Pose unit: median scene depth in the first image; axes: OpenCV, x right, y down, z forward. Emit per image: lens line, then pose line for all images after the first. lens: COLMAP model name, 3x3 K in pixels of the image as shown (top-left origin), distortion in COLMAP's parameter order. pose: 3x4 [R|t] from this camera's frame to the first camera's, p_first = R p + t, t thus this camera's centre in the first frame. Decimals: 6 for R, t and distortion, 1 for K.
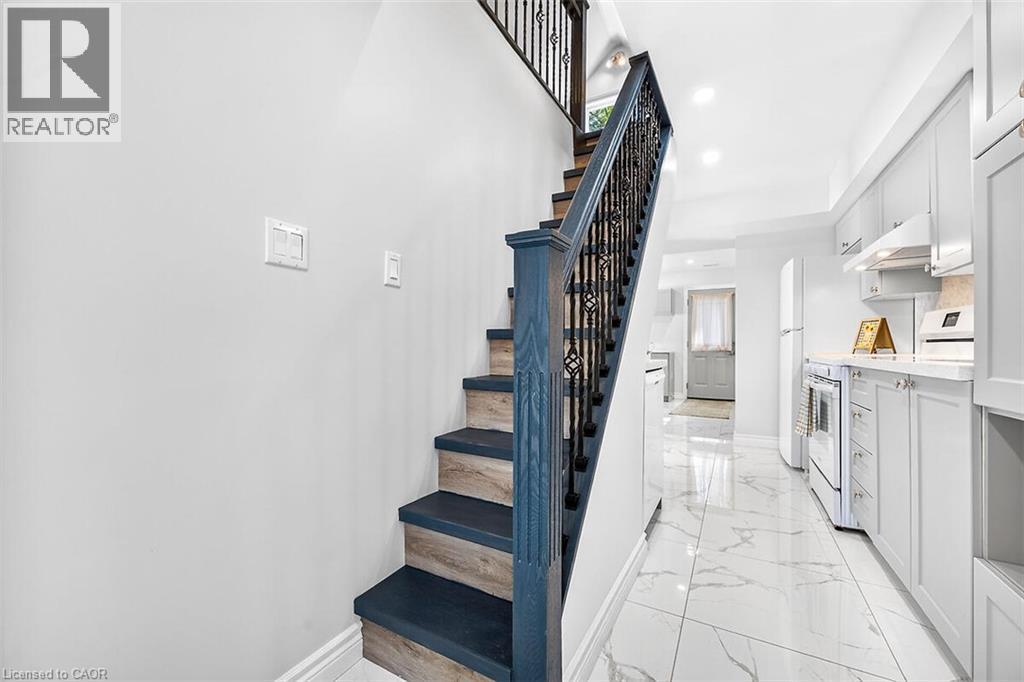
lens RADIAL K [[406.9, 0, 514.1], [0, 406.9, 349.3], [0, 0, 1]] dist [0.000465, 0.002427]
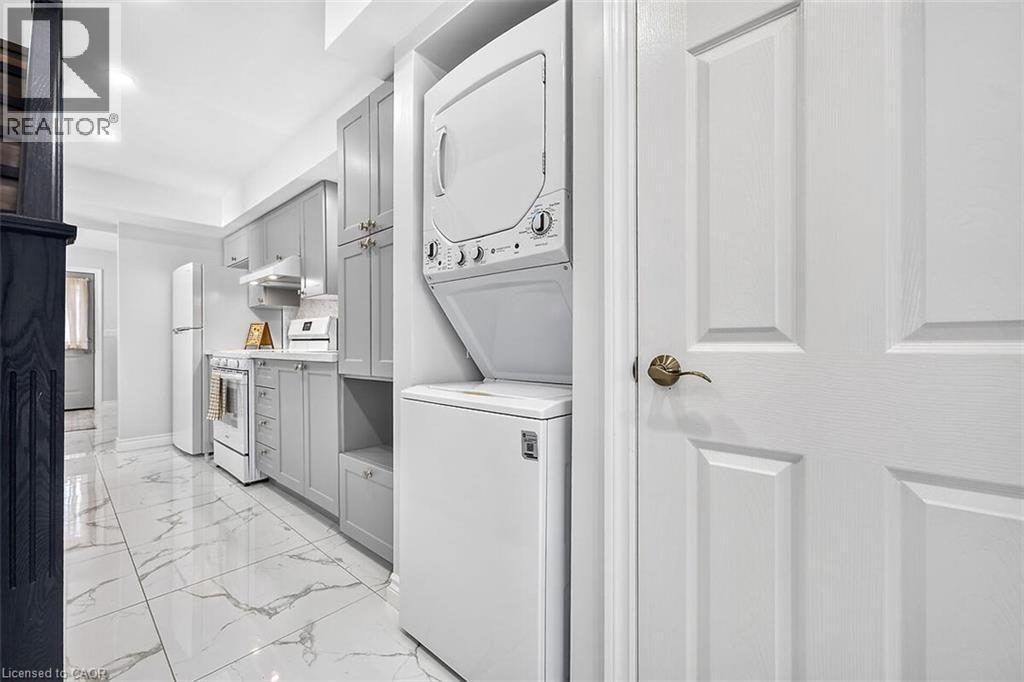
lens RADIAL K [[406.9, 0, 511.9], [0, 406.9, 346.5], [0, 0, 1]] dist [0.000465, 0.002427]
pose [[0.227569, -0.005840, 0.973744, -0.234217], [0.005521, 0.999974, 0.004707, 0.000878], [-0.973746, 0.004305, 0.227596, -0.097639]]
